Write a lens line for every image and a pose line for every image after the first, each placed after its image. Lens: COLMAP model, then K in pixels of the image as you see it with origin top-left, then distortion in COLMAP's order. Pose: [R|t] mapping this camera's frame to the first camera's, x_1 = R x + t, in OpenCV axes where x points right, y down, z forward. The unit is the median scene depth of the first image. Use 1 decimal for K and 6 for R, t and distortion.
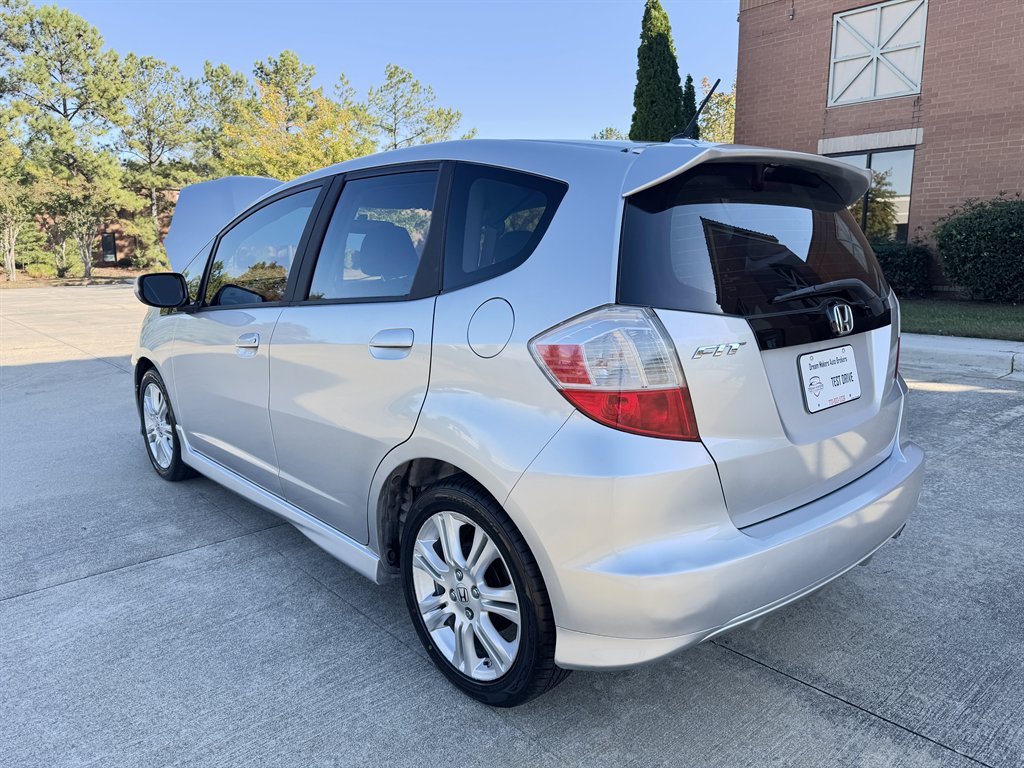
lens RADIAL K [[723.6, 0, 522.1], [0, 723.6, 381.9], [0, 0, 1]] dist [0.023465, -0.026723]
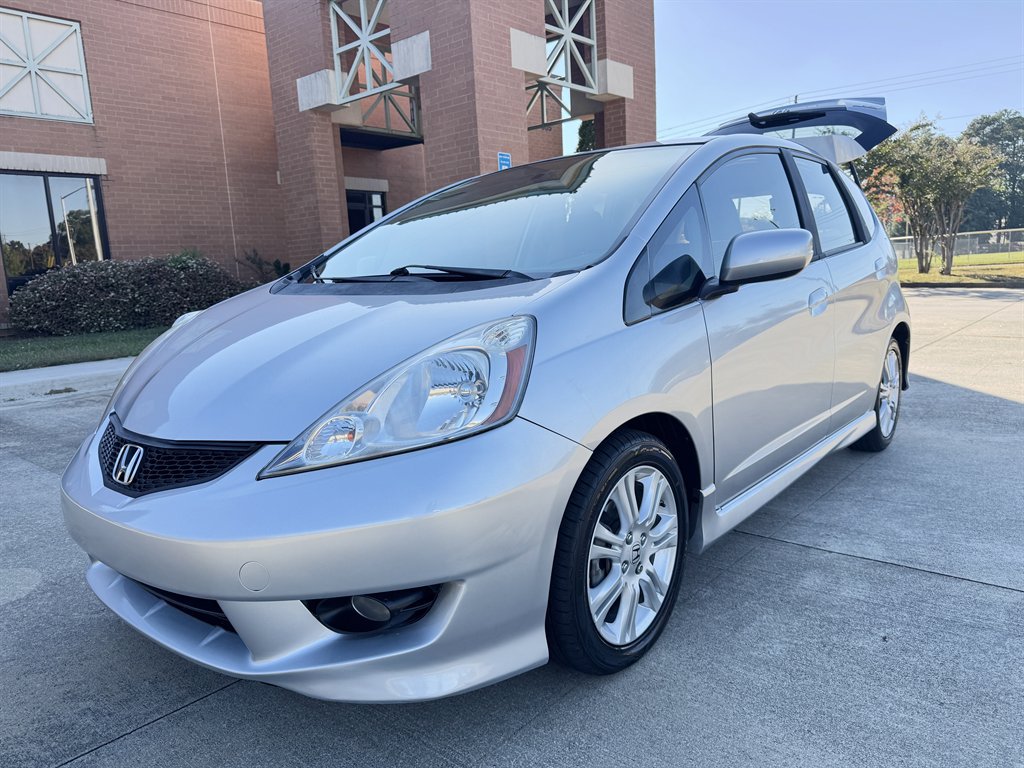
lens RADIAL K [[723.6, 0, 517.6], [0, 723.6, 383.7], [0, 0, 1]] dist [0.023465, -0.026723]
pose [[-0.136107, -0.144658, 0.980076, -1.253620], [0.225567, 0.958773, 0.172839, -0.197324], [-0.964673, 0.244598, -0.097865, 1.452460]]
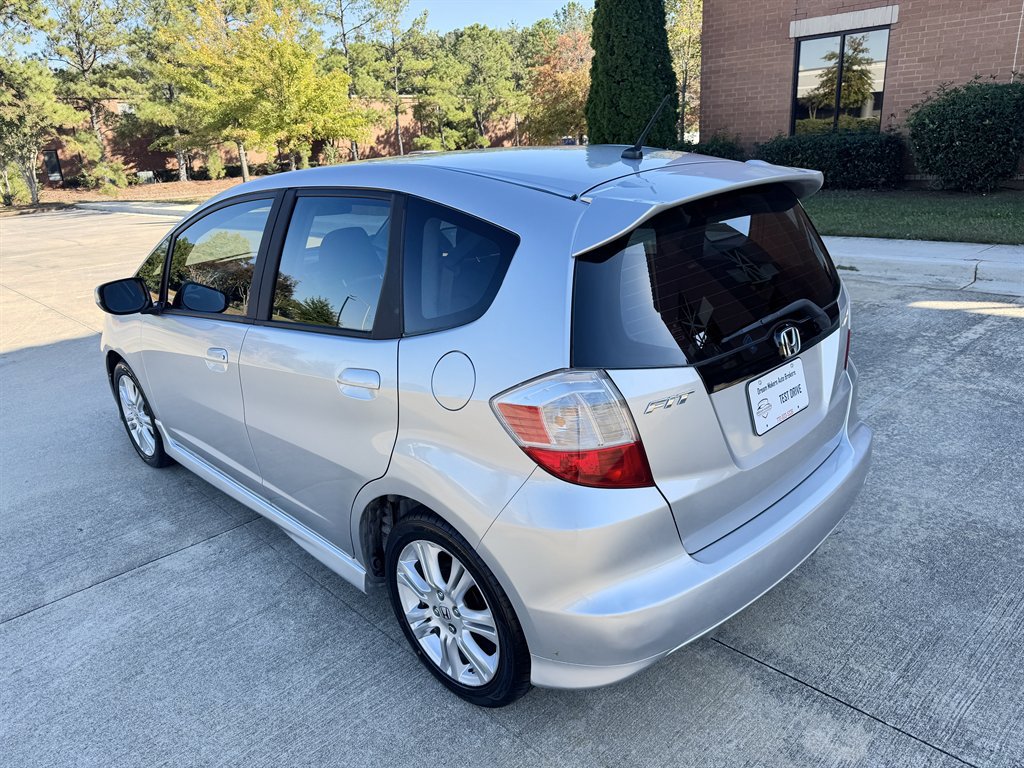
lens RADIAL K [[723.6, 0, 516.0], [0, 723.6, 390.8], [0, 0, 1]] dist [0.023465, -0.026723]
pose [[0.997982, -0.060868, 0.018099, 0.016972], [0.057333, 0.986197, 0.155334, -0.135021], [-0.027304, -0.153983, 0.987696, -0.019499]]
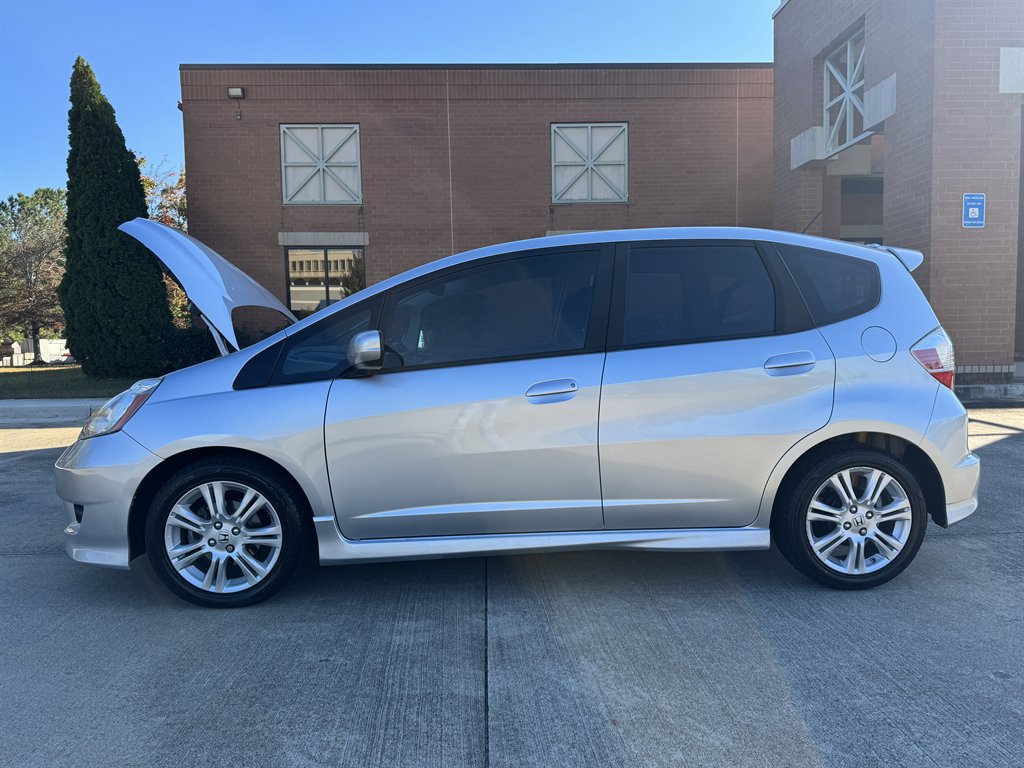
lens RADIAL K [[723.6, 0, 520.8], [0, 723.6, 385.5], [0, 0, 1]] dist [0.023465, -0.026723]
pose [[0.632675, -0.061985, 0.771933, -1.160051], [0.150592, 0.987611, -0.044122, -0.019810], [-0.759634, 0.144162, 0.634171, 0.356912]]
